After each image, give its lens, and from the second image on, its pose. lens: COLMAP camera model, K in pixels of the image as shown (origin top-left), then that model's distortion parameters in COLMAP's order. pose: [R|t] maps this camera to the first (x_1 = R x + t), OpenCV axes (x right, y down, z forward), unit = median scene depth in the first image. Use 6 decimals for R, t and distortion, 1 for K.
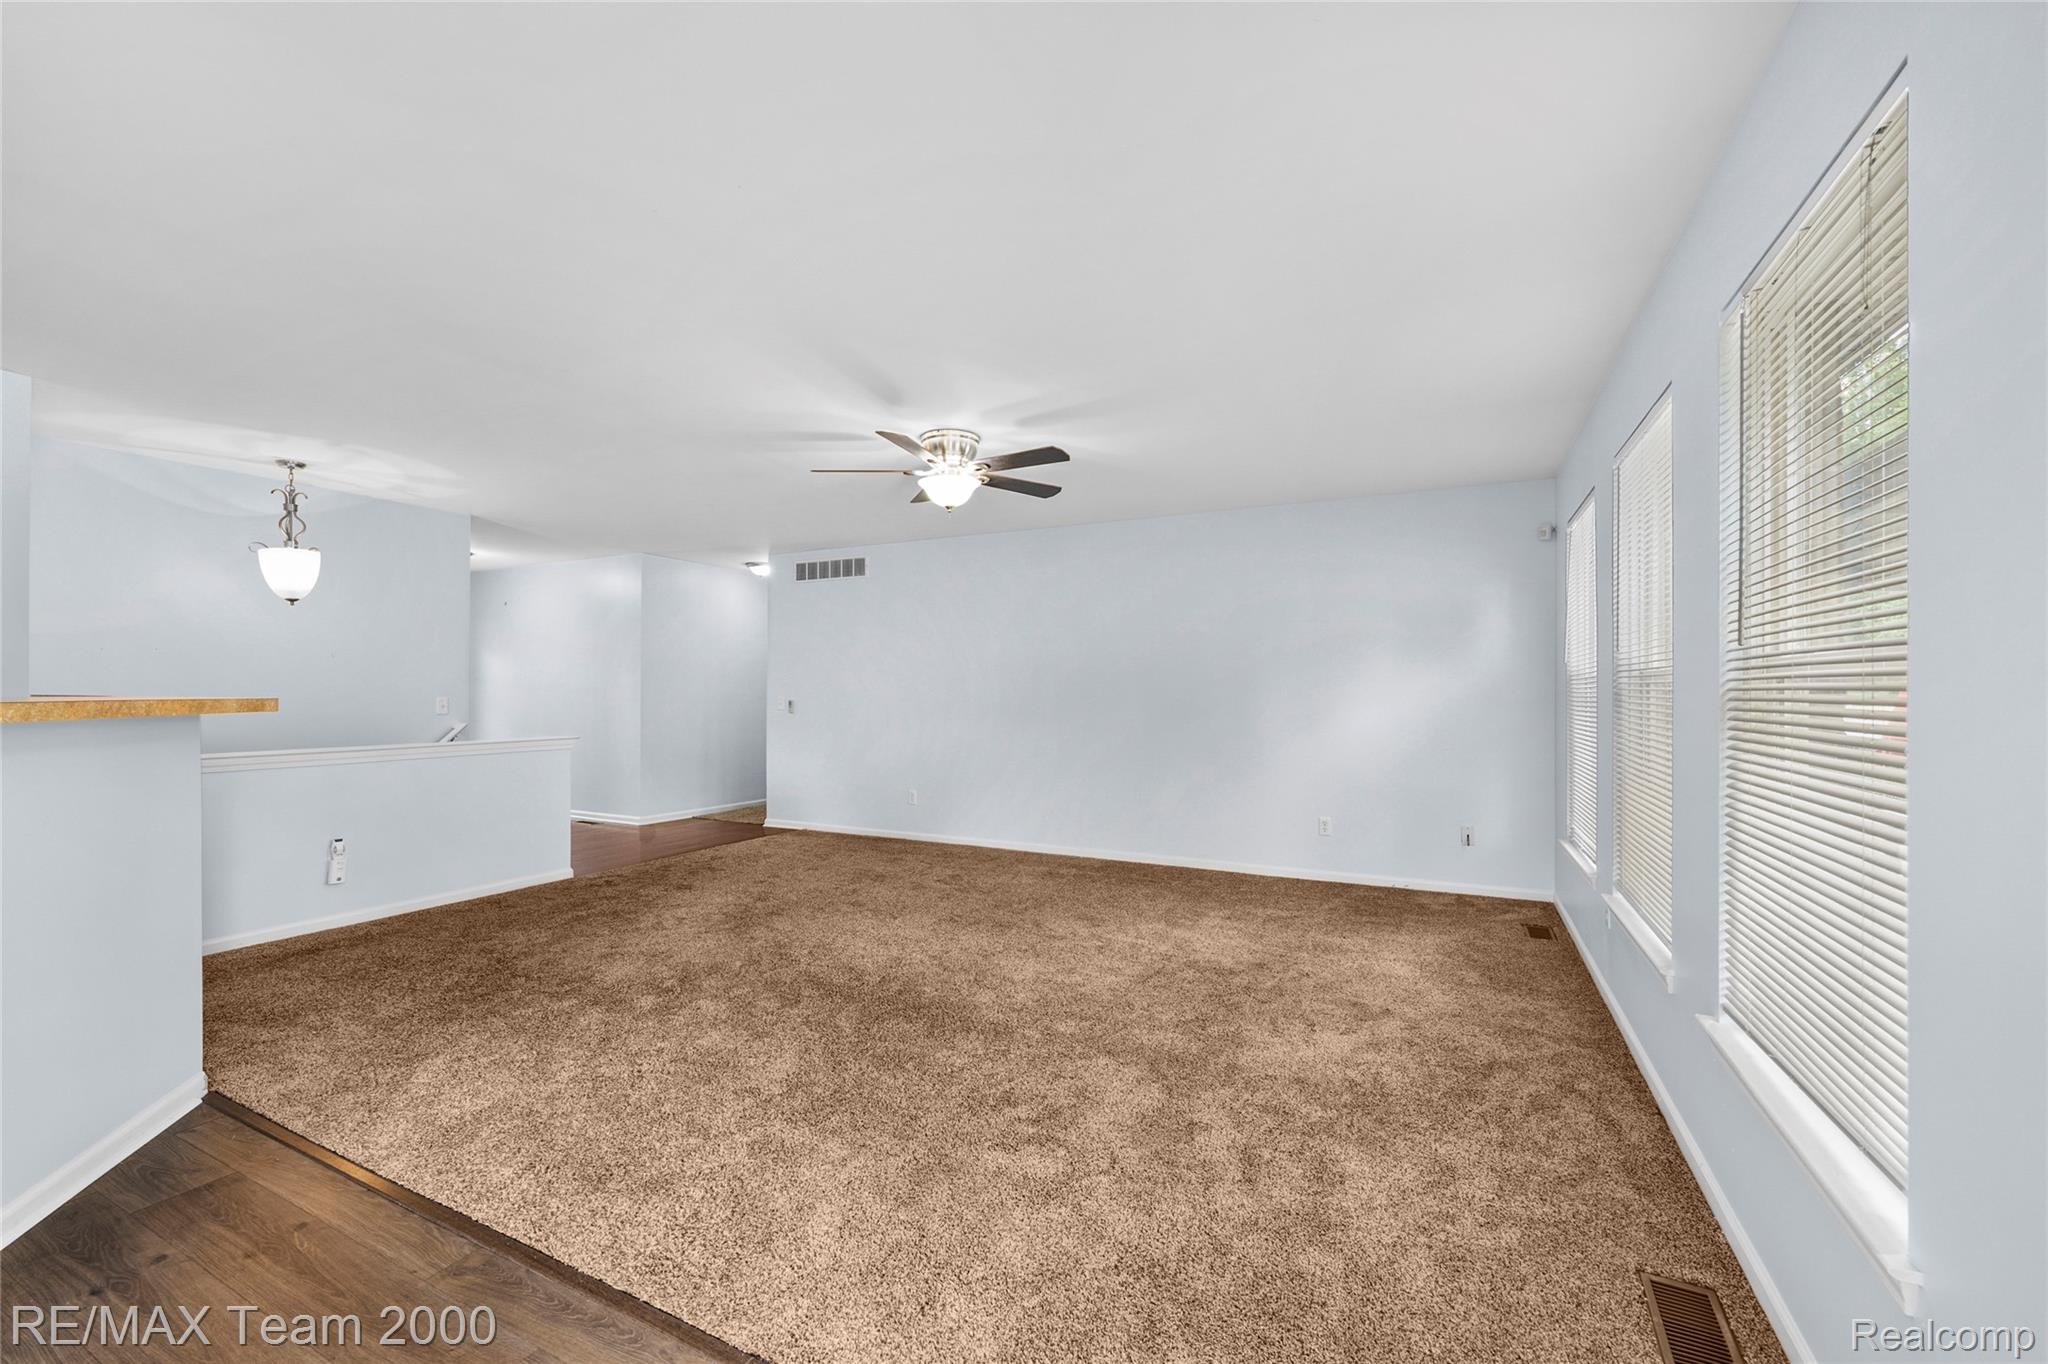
lens RADIAL K [[828.2, 0, 1024.0], [0, 828.2, 682.0], [0, 0, 1]] dist [-0.001240, -0.000249]
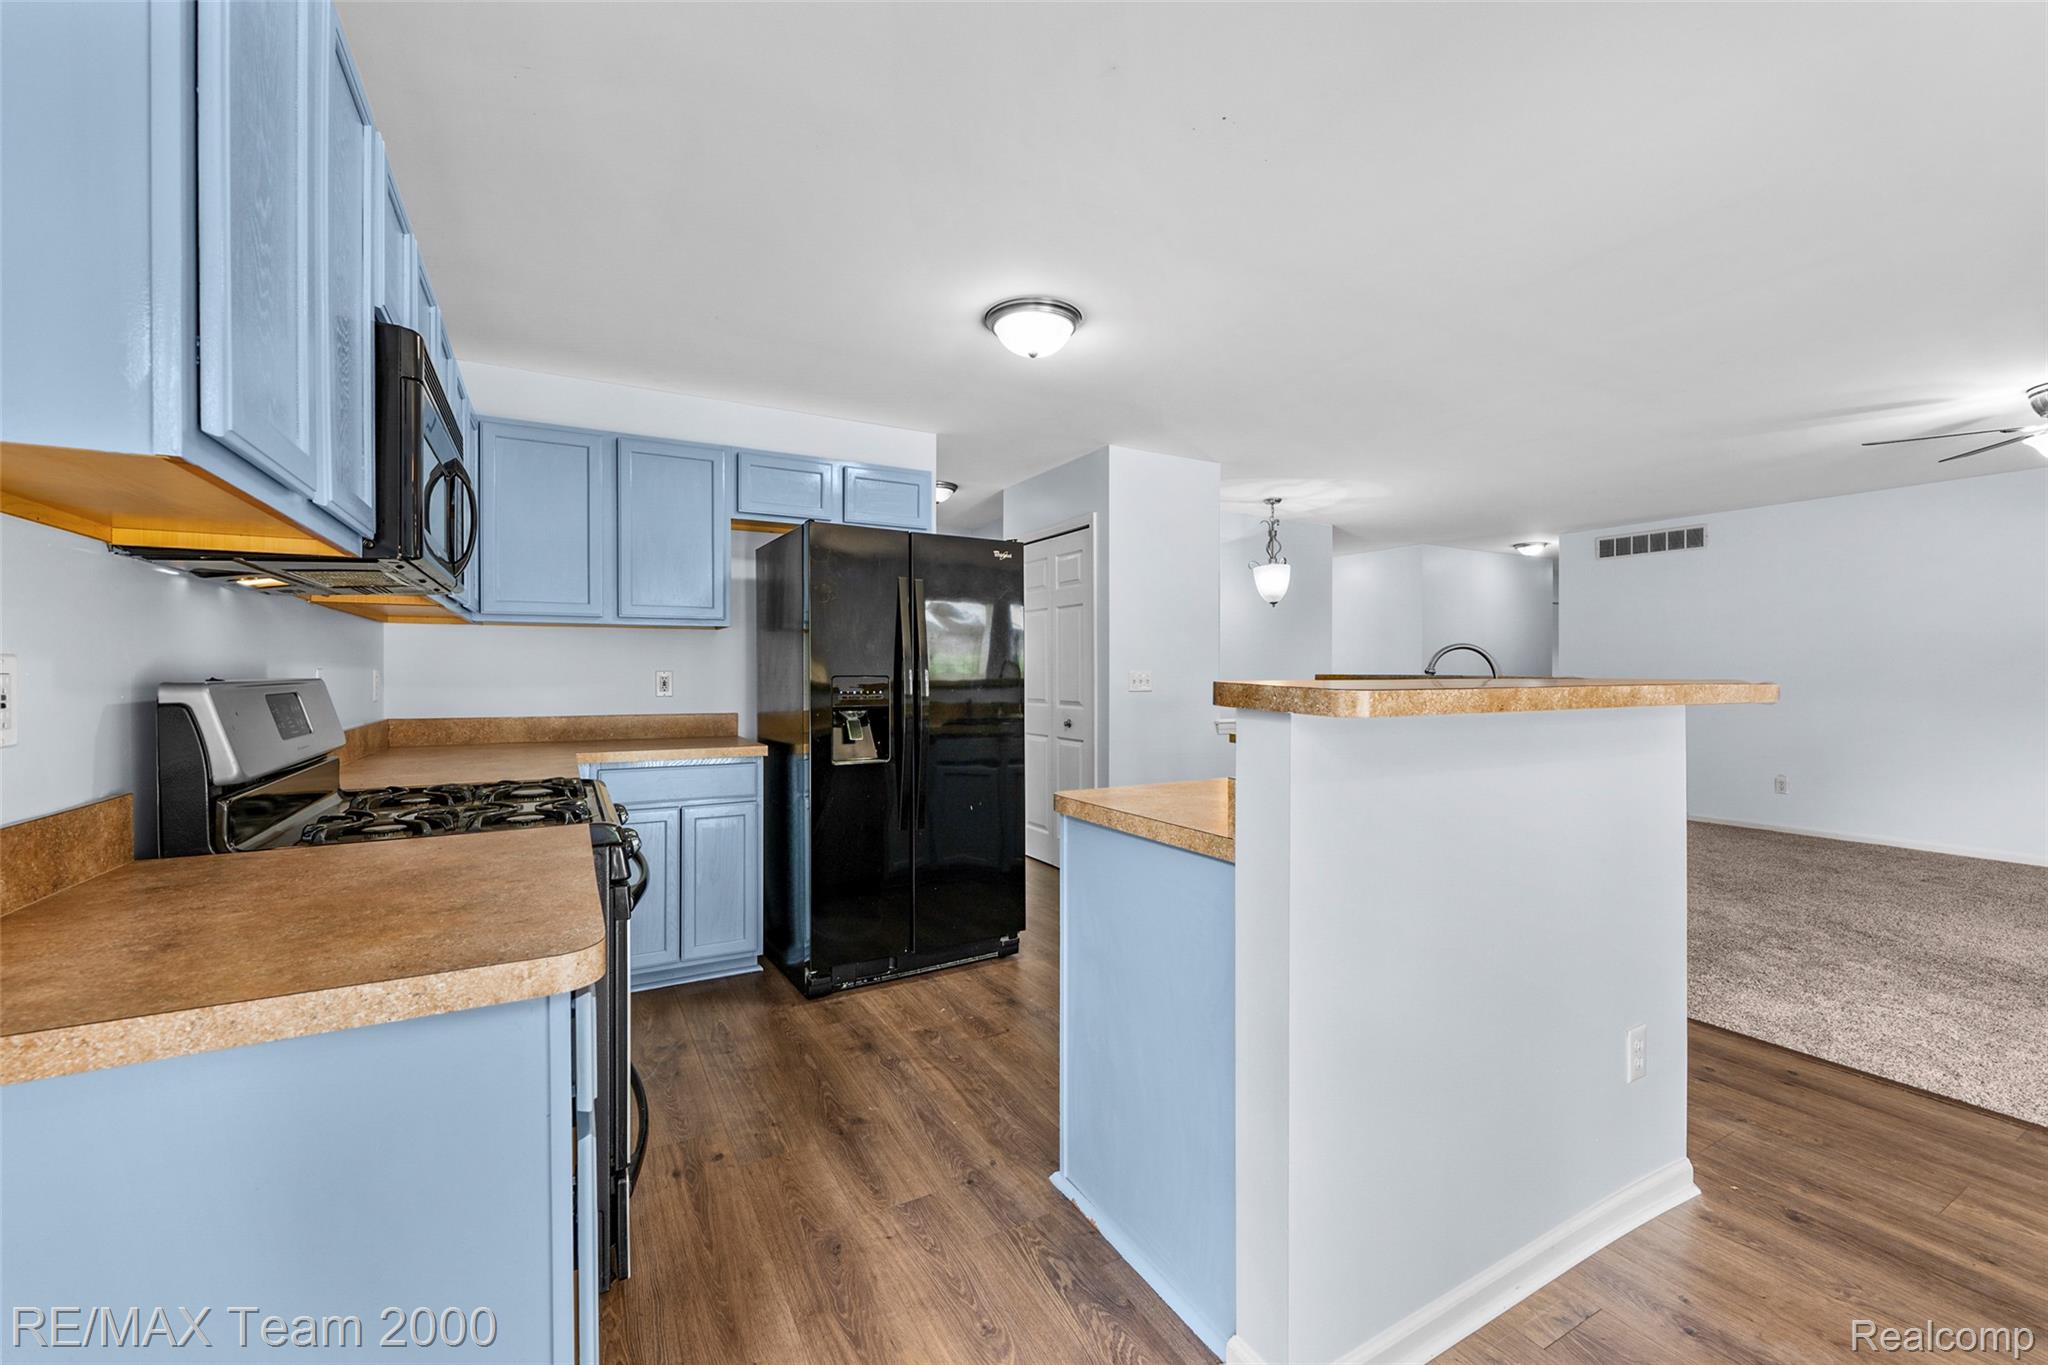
lens RADIAL K [[828.2, 0, 1024.0], [0, 828.2, 682.5], [0, 0, 1]] dist [-0.001240, -0.000249]
pose [[0.826212, 0.000892, -0.563358, -0.467655], [0.013221, 0.999693, 0.020974, -0.007283], [0.563203, -0.024777, 0.825947, -0.321772]]
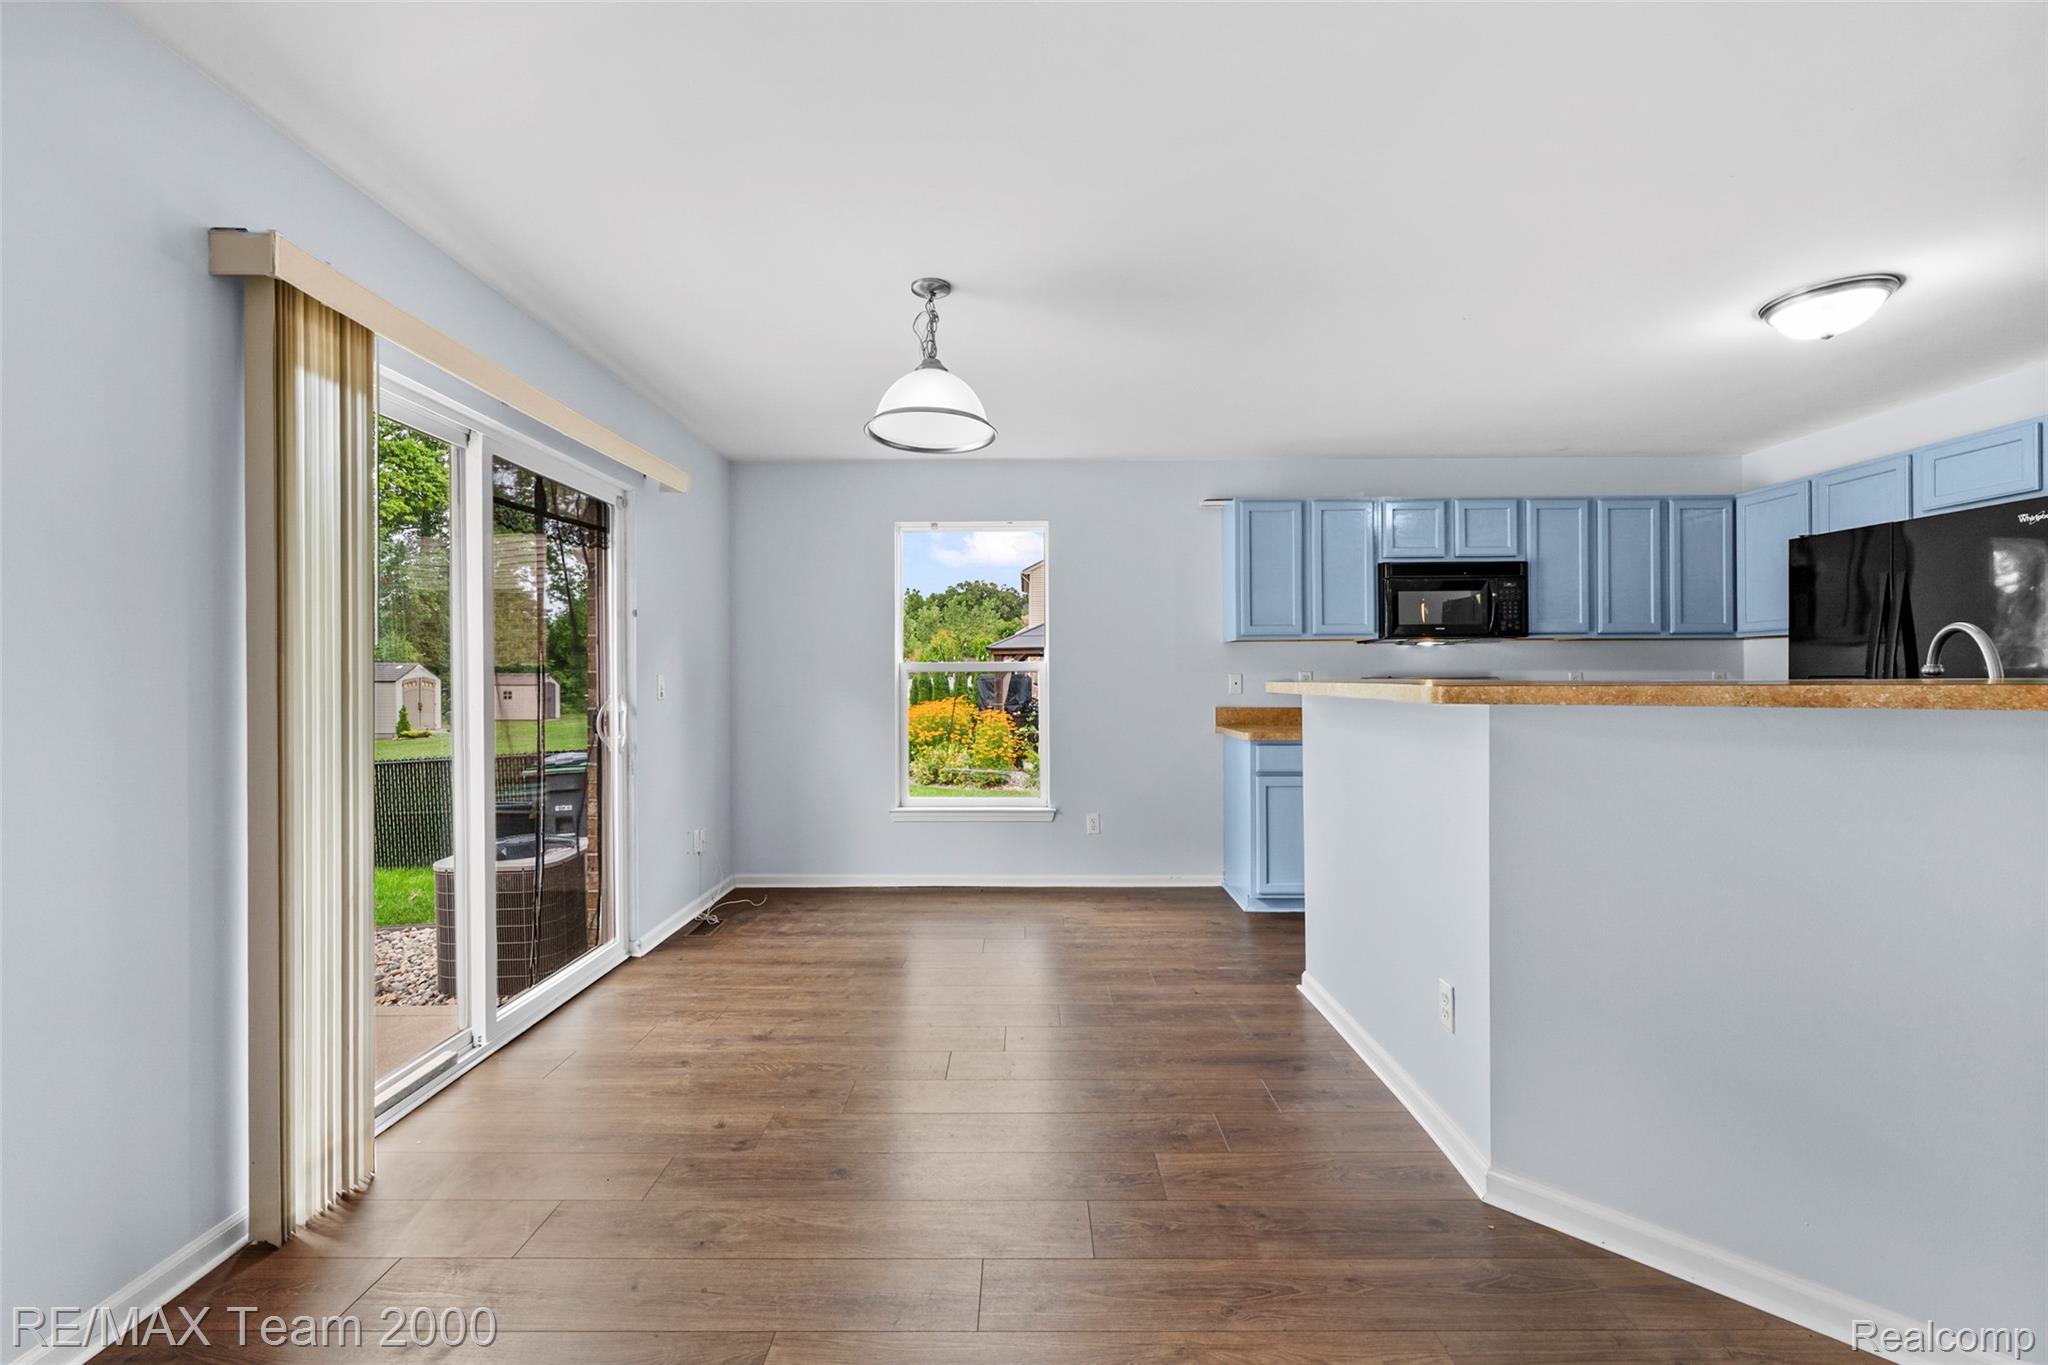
lens RADIAL K [[837.7, 0, 1026.0], [0, 837.7, 673.3], [0, 0, 1]] dist [0.000654, 0.000065]
pose [[-0.897195, -0.001507, -0.441631, -0.025716], [0.007948, 0.999777, -0.019557, 0.006226], [0.441562, -0.021057, -0.896984, 0.497092]]
